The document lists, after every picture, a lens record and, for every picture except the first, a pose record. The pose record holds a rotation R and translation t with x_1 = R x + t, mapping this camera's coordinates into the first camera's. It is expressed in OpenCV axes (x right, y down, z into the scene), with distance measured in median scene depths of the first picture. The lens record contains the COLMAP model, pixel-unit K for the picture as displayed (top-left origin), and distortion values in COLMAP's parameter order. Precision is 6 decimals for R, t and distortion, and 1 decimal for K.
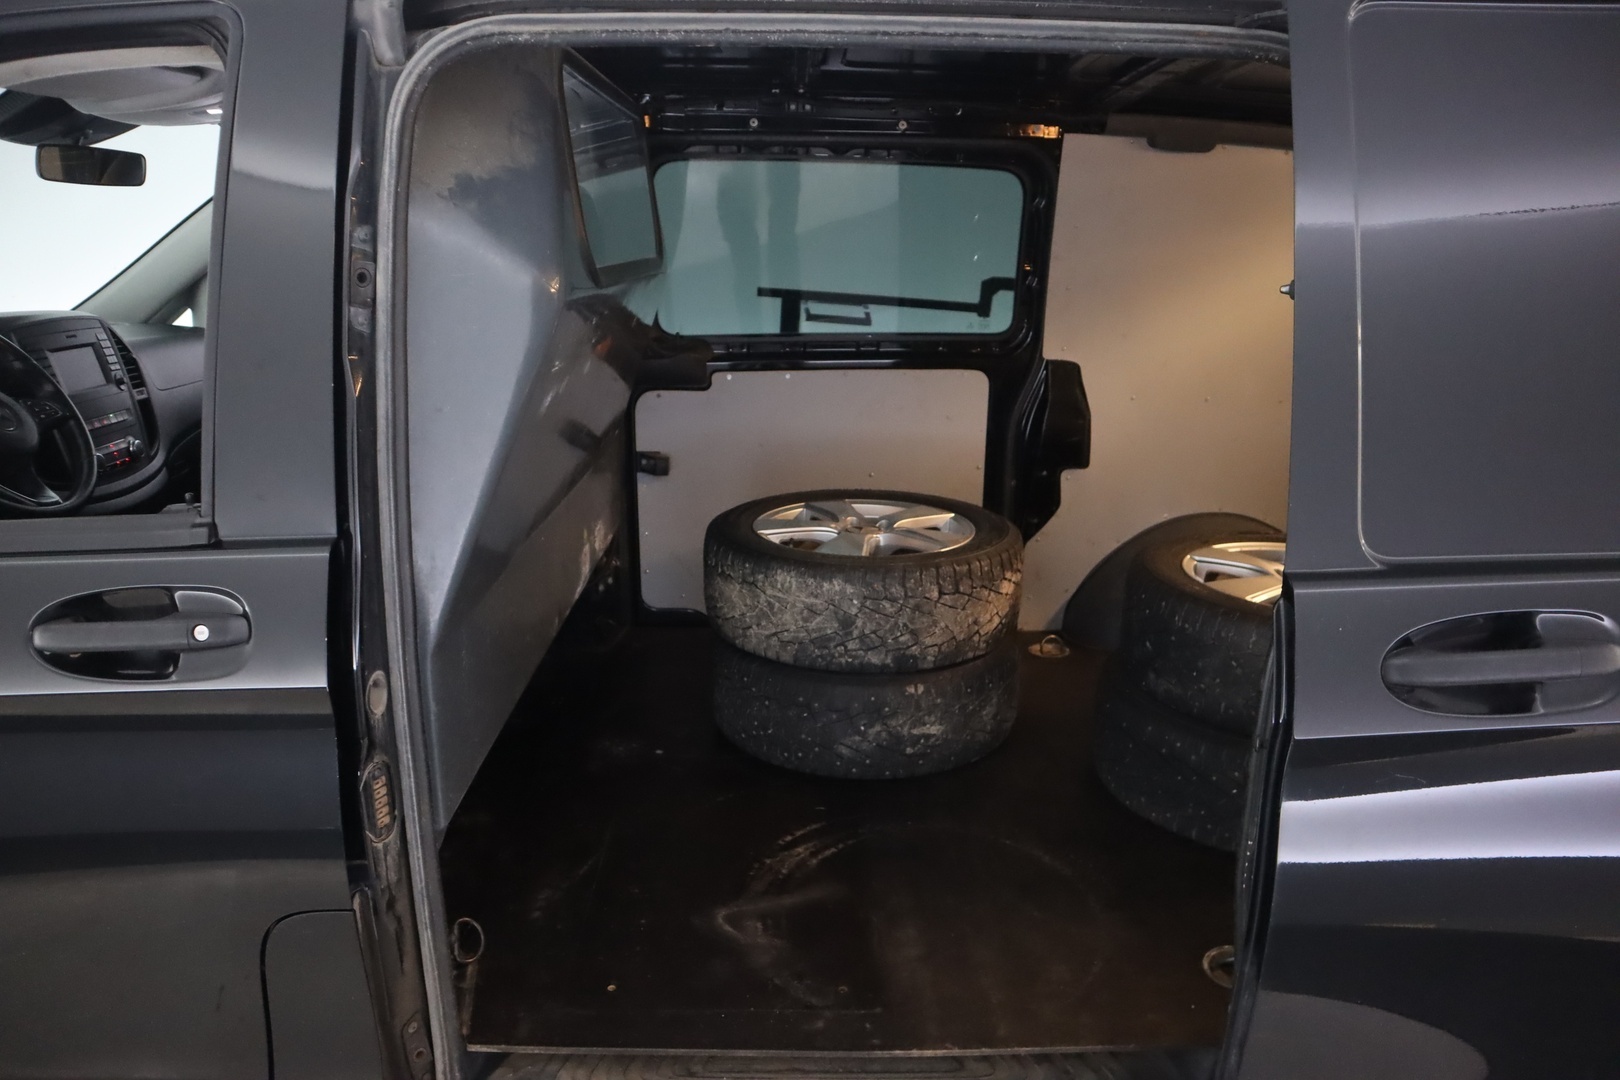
lens RADIAL K [[1127.4, 0, 810.0], [0, 1127.4, 540.0], [0, 0, 1]] dist [-0.122050, 0.072907]
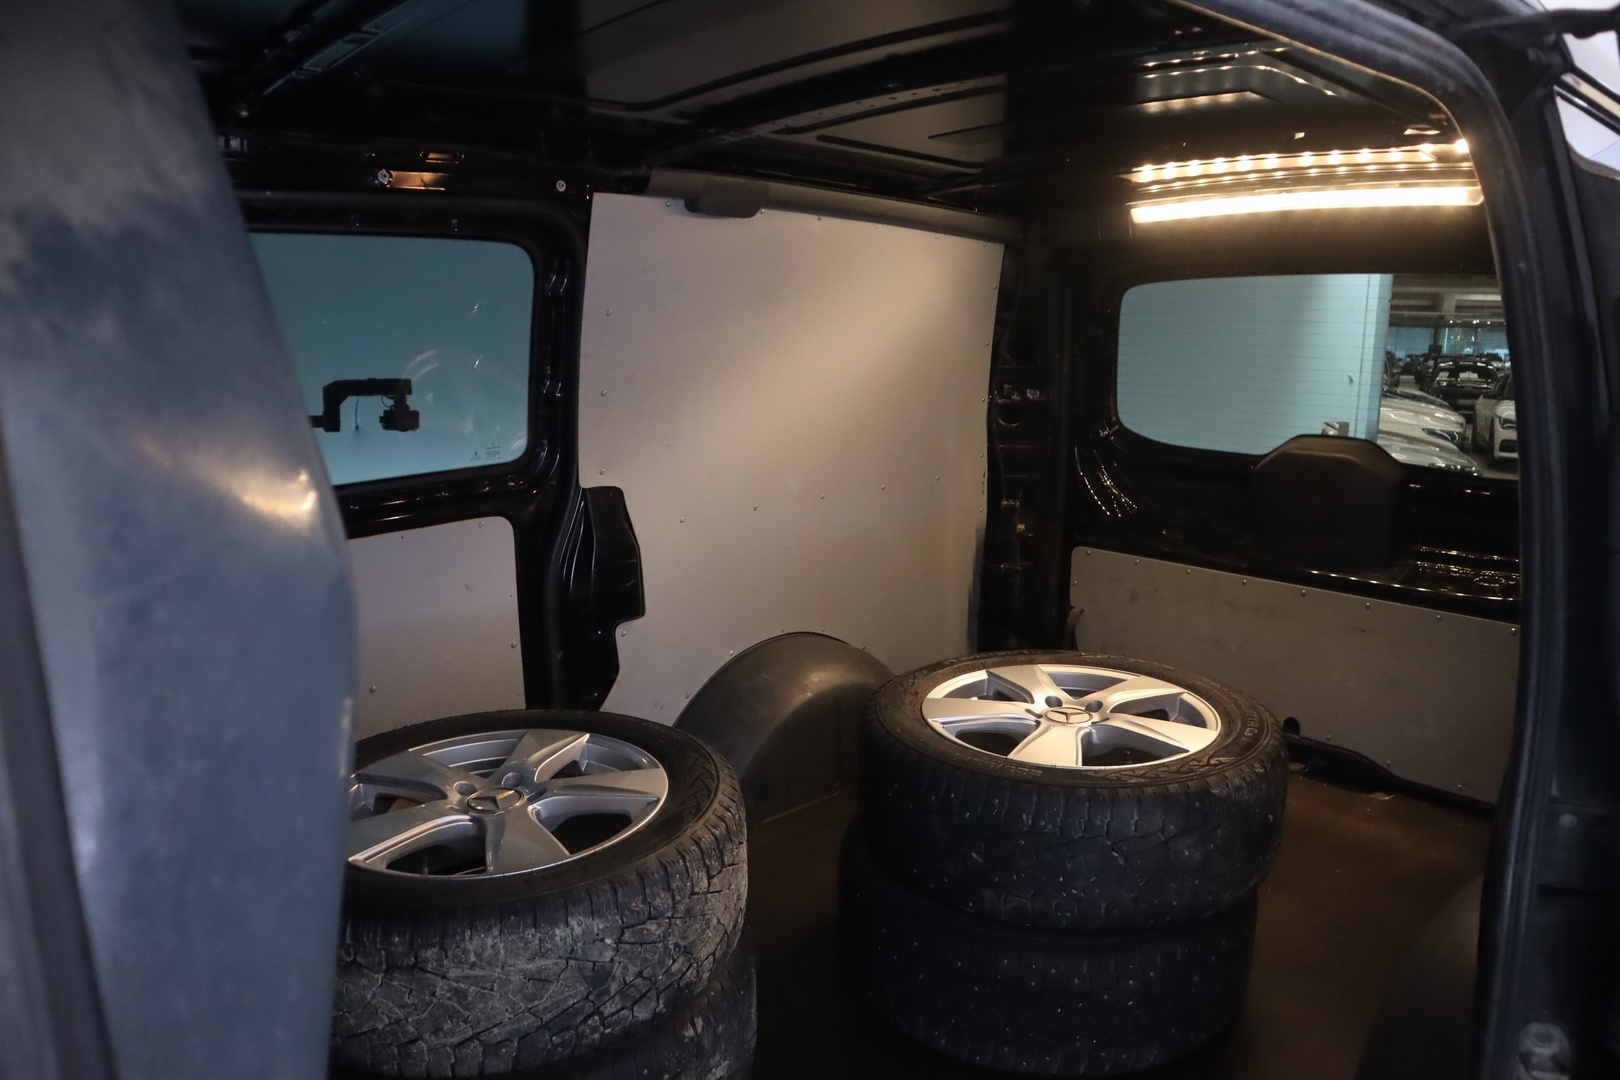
lens RADIAL K [[1127.4, 0, 810.0], [0, 1127.4, 540.0], [0, 0, 1]] dist [-0.122050, 0.072907]
pose [[0.752554, -0.156200, 0.639738, -0.223630], [0.197227, 0.980330, 0.007353, -0.138637], [-0.628303, 0.120641, 0.768558, 0.437299]]
